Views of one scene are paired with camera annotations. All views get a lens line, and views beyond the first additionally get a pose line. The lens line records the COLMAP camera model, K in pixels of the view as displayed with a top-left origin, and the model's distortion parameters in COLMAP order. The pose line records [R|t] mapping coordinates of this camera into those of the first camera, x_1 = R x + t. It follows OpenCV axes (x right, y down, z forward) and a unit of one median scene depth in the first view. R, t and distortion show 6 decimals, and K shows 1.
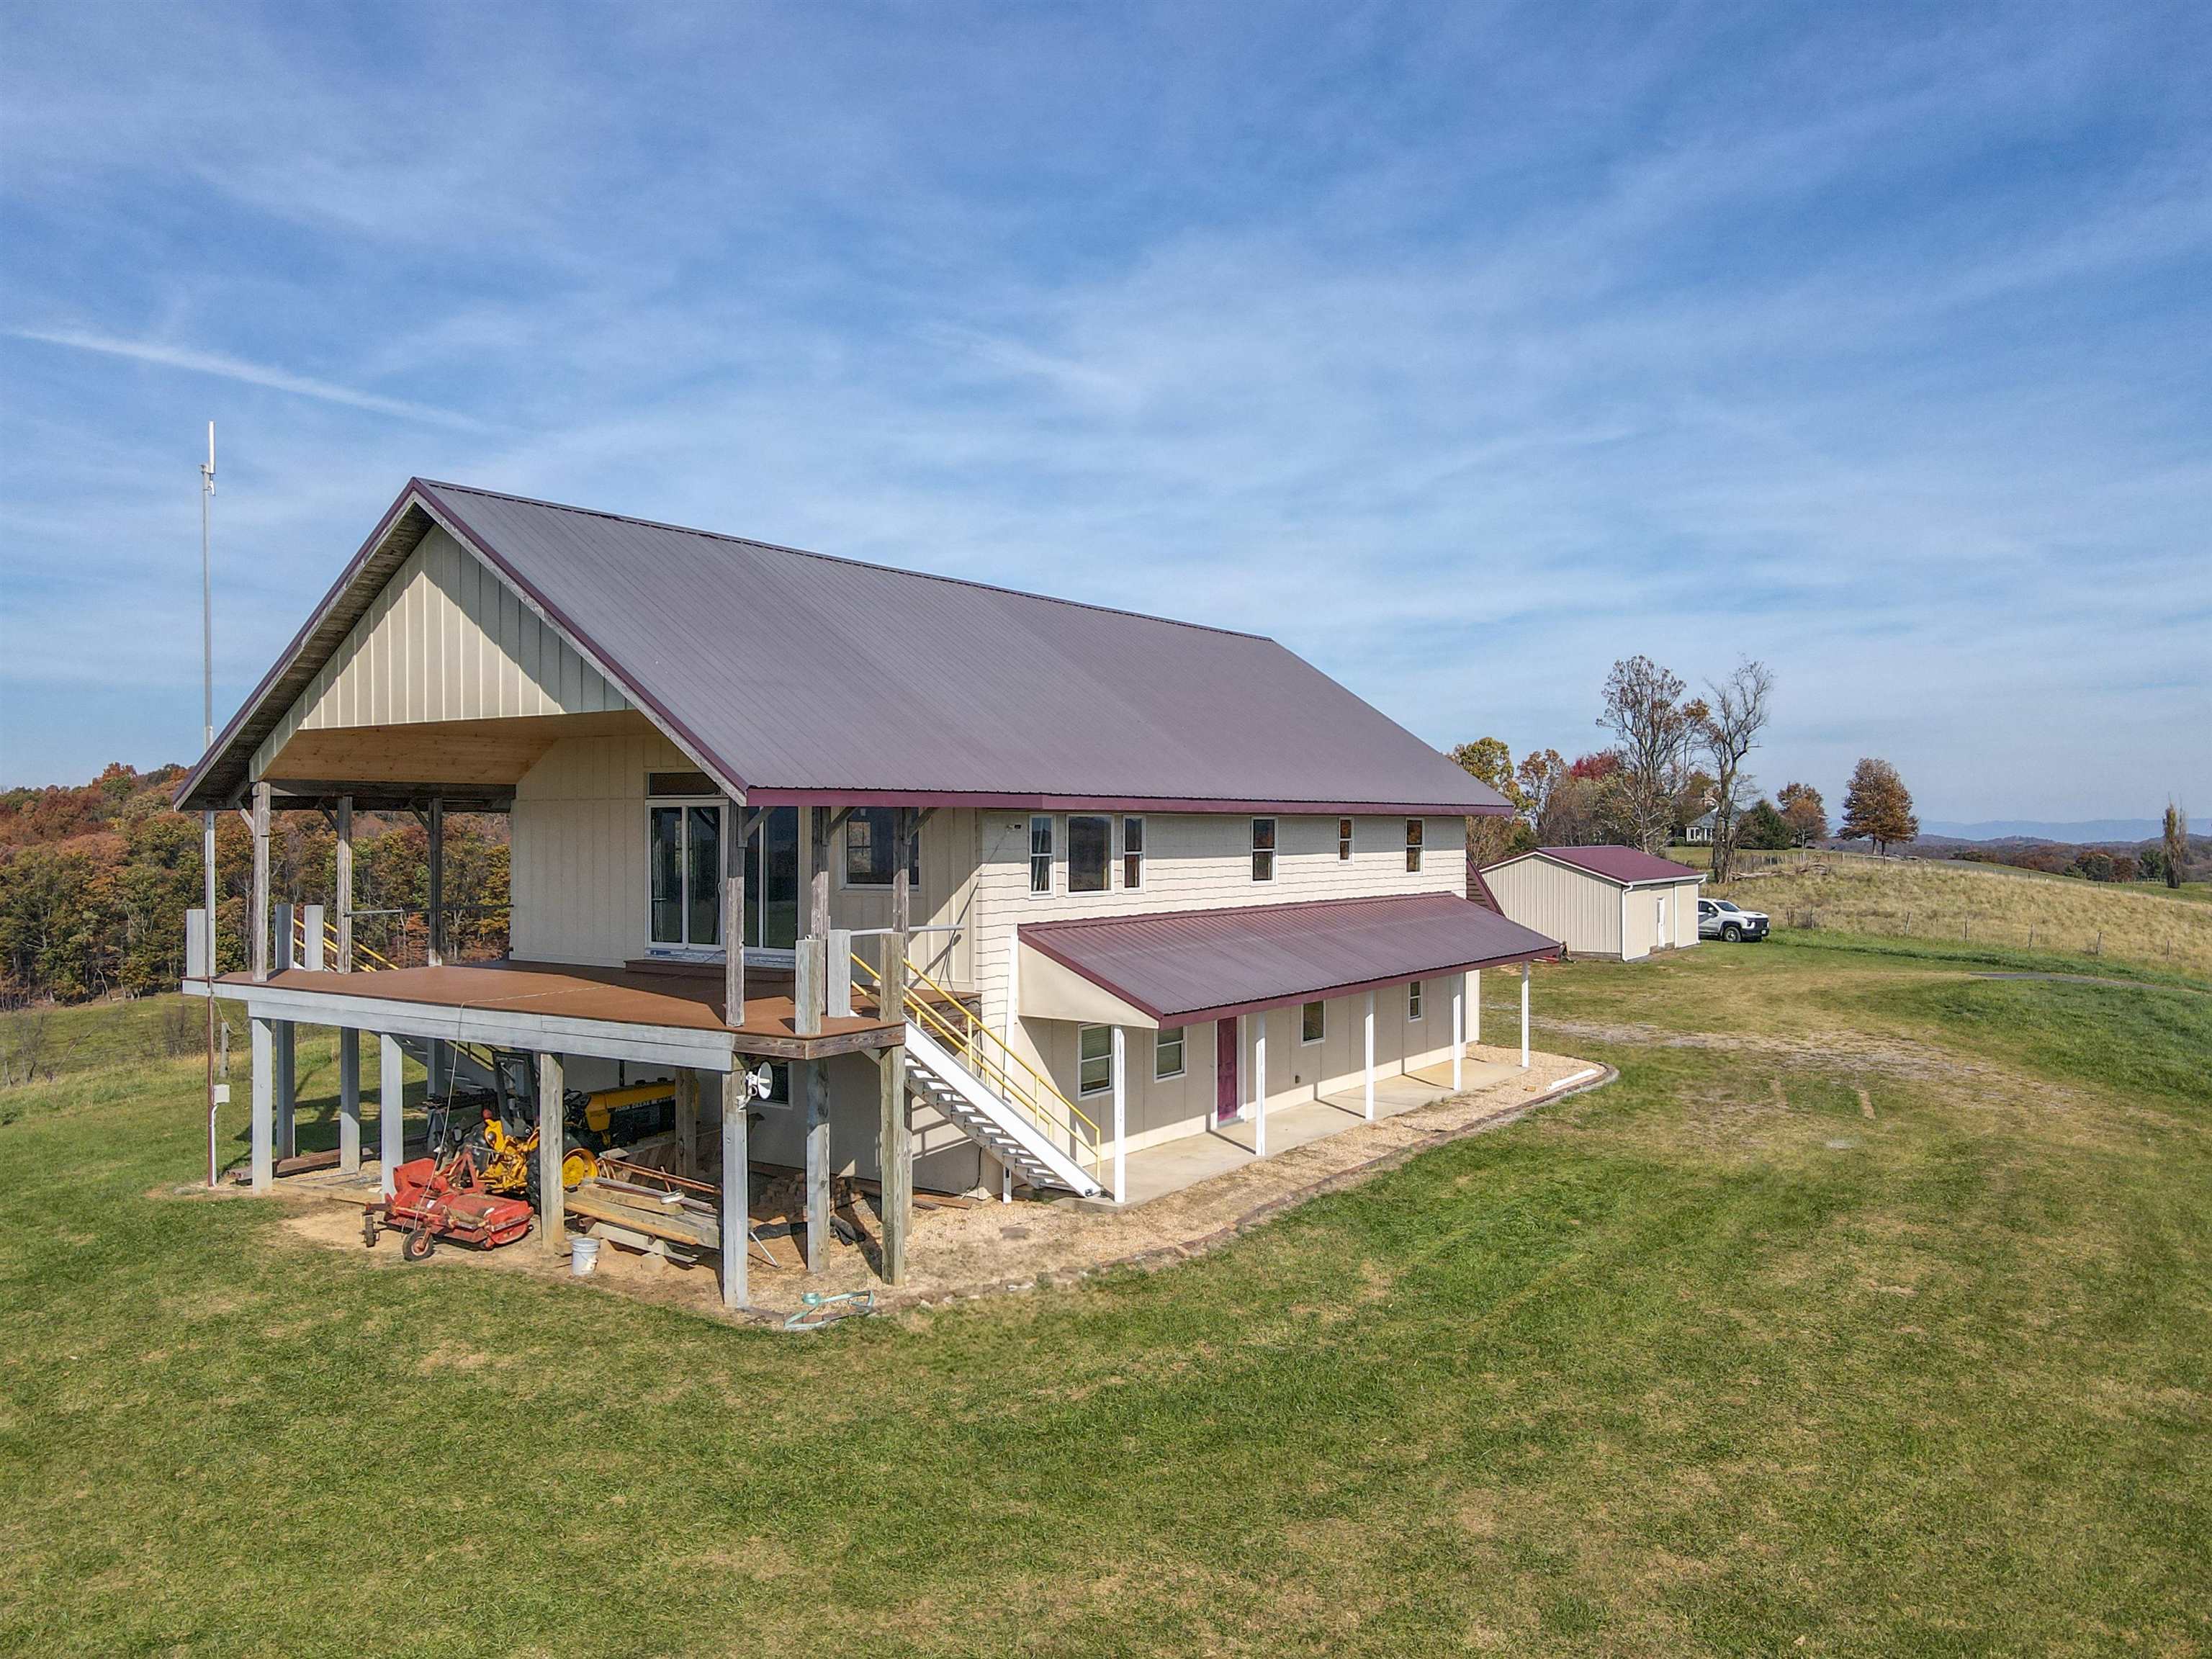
lens RADIAL K [[1687.4, 0, 1106.0], [0, 1687.4, 829.5], [0, 0, 1]] dist [0.024340, 0.005457]
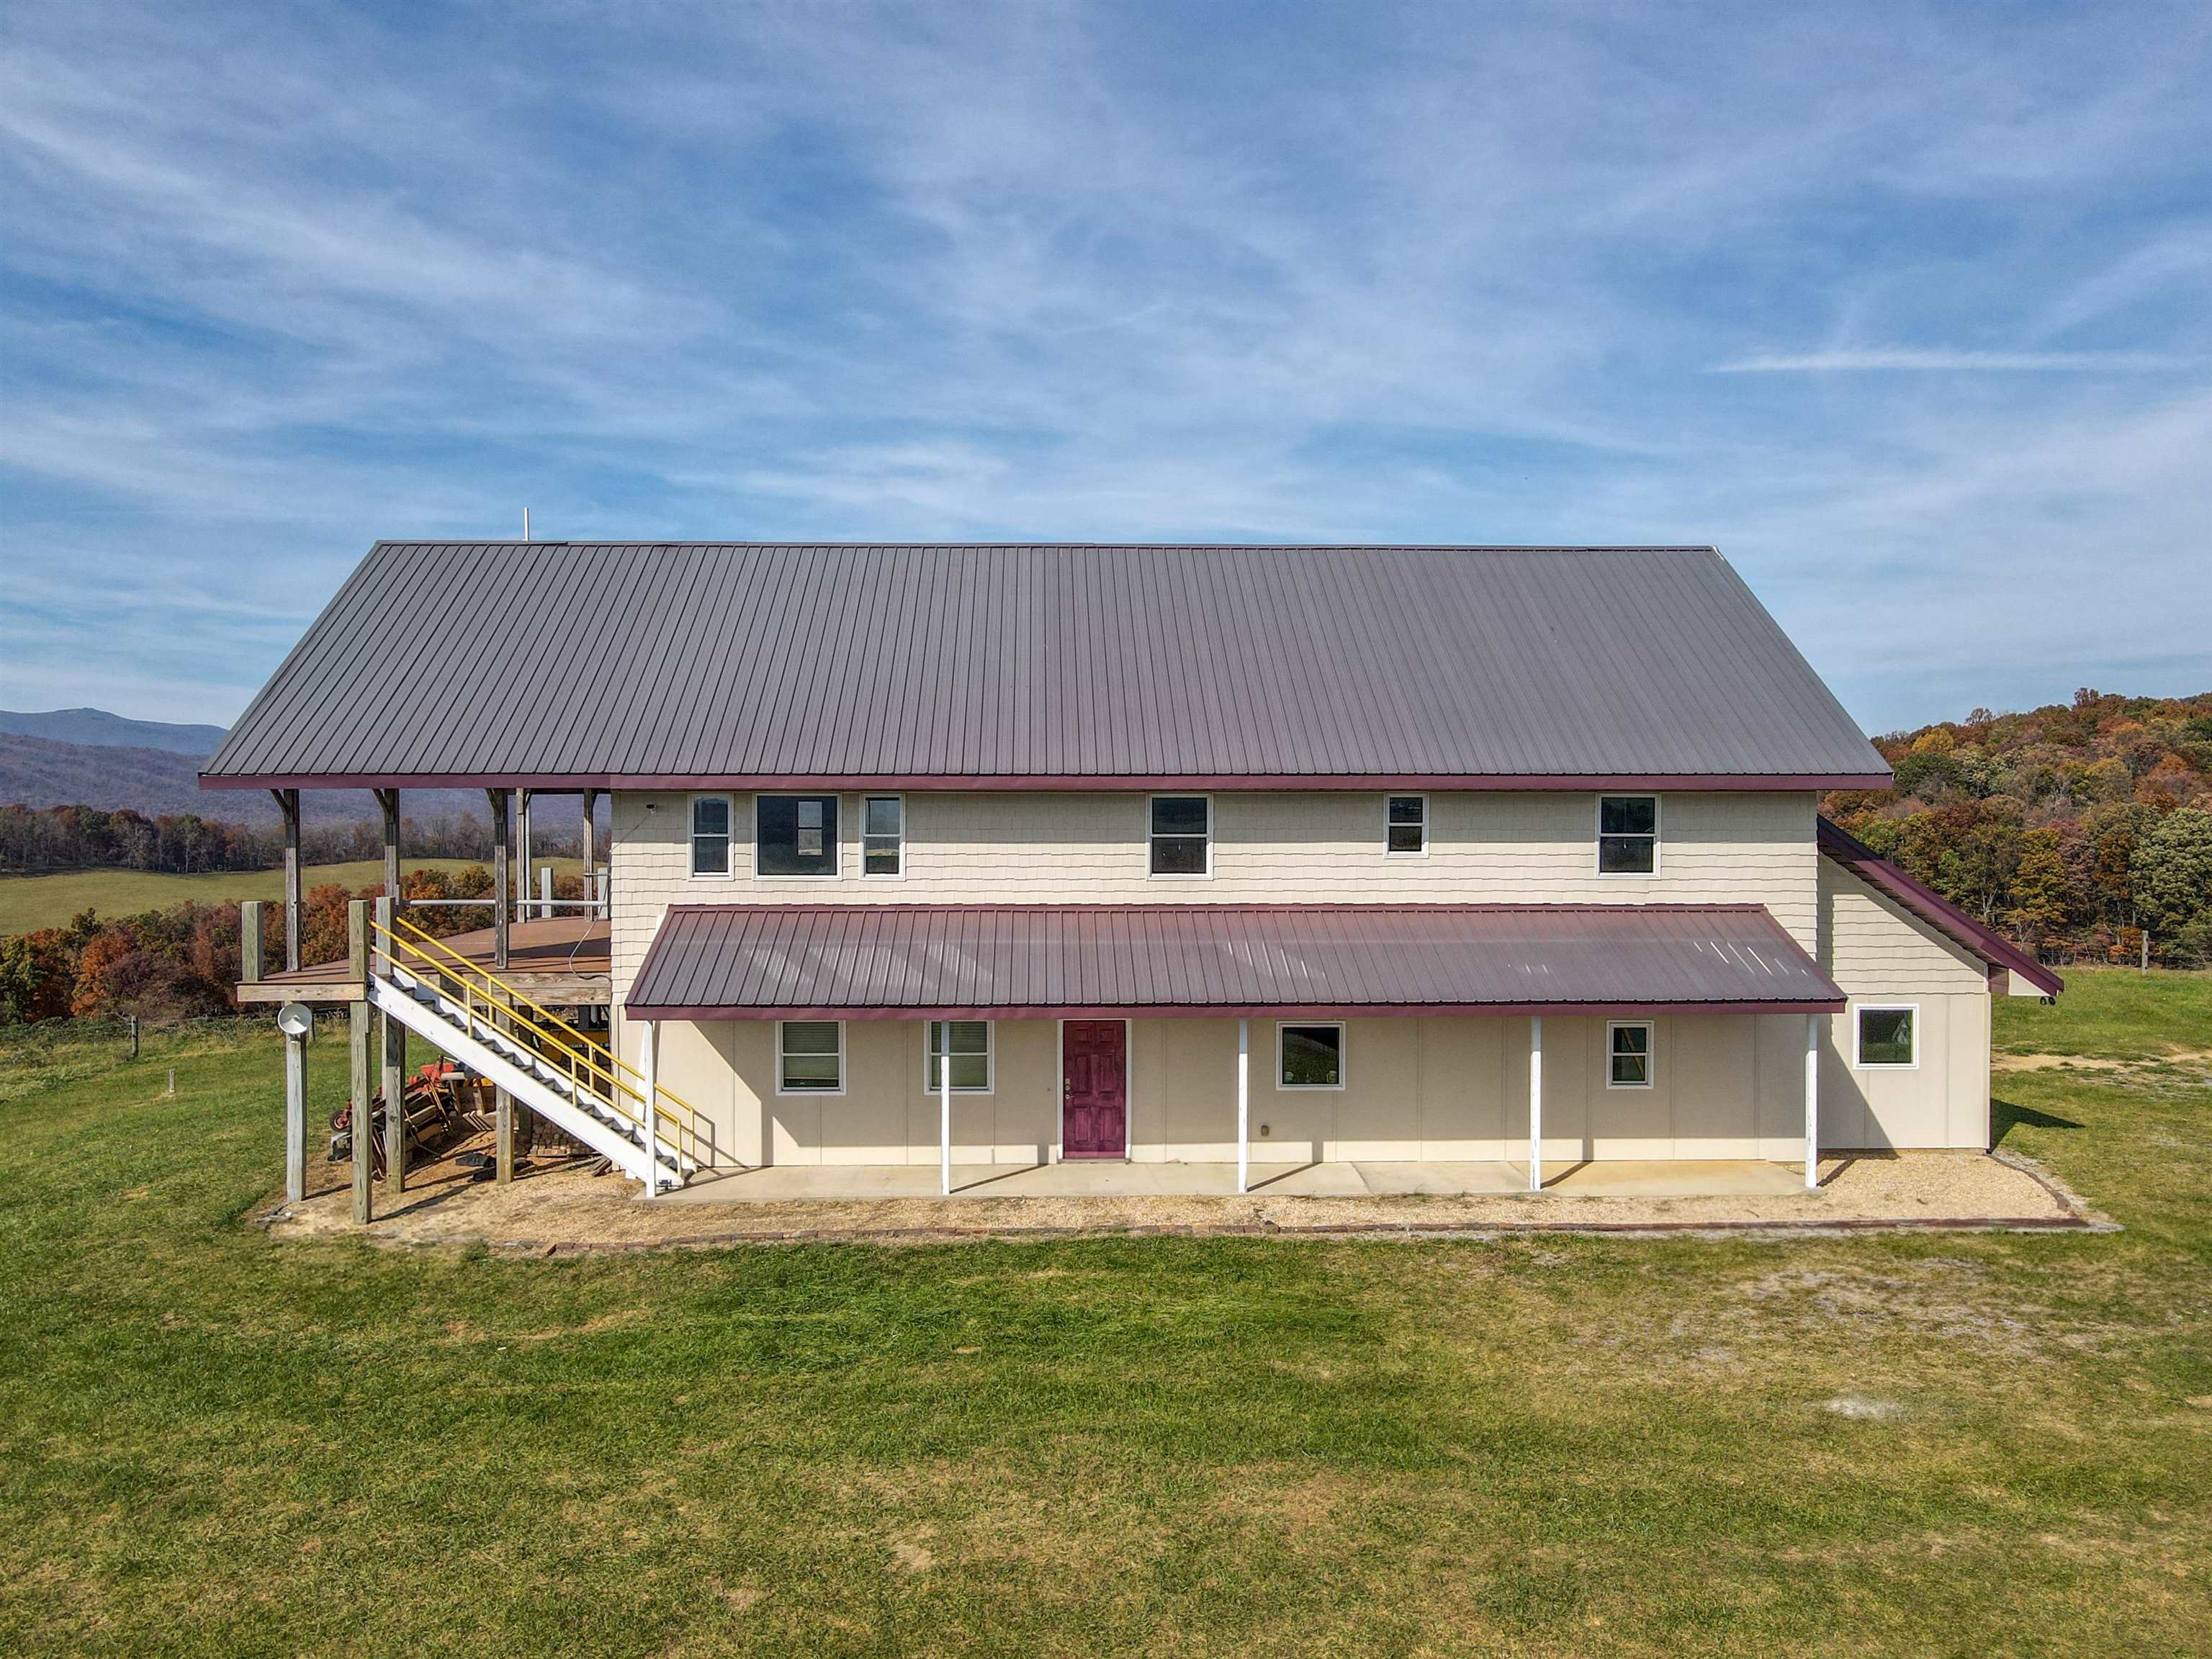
lens RADIAL K [[1654.5, 0, 1060.3], [0, 1654.5, 835.6], [0, 0, 1]] dist [0.010963, 0.005867]
pose [[0.587848, 0.014303, -0.808845, 0.240153], [-0.001701, 0.999863, 0.016444, -0.000223], [0.808969, -0.008291, 0.587792, 0.169297]]
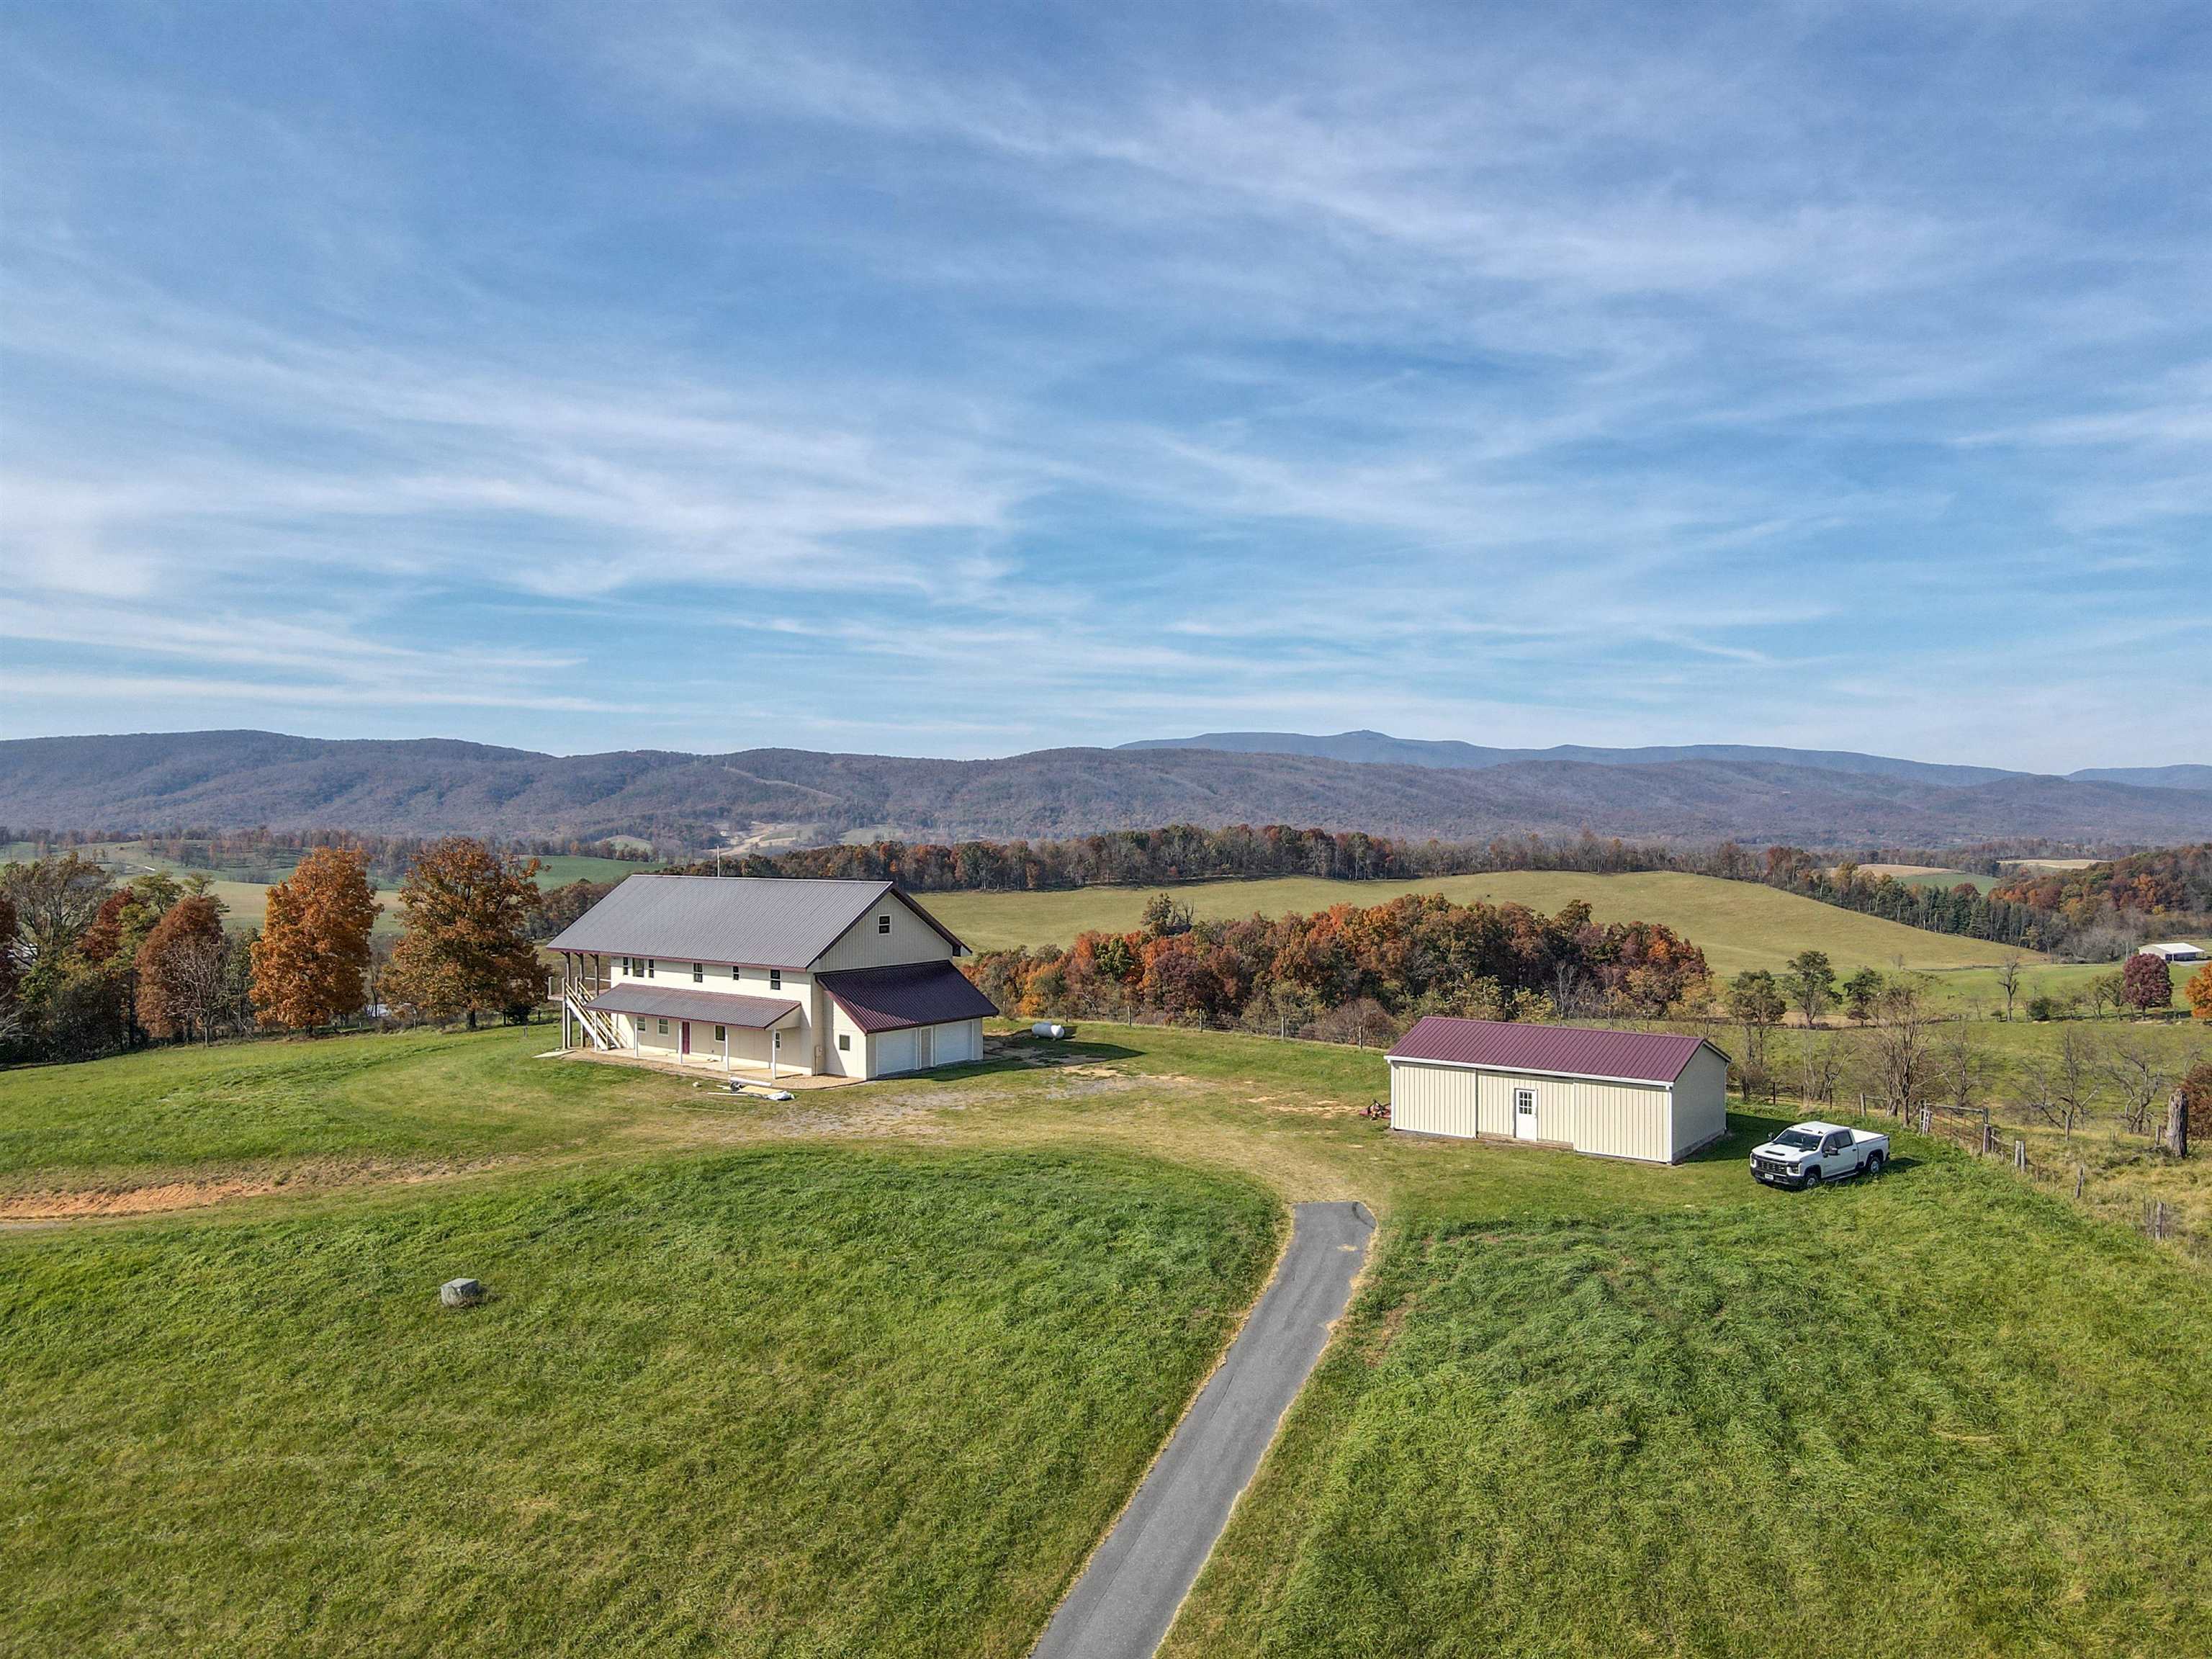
lens RADIAL K [[1735.5, 0, 1106.0], [0, 1735.5, 829.5], [0, 0, 1]] dist [0.273670, 0.001851]
pose [[-0.089785, 0.017014, -0.995816, 1.140725], [-0.001195, 0.999852, 0.017191, -0.108381], [0.995960, 0.002734, -0.089752, 0.708791]]
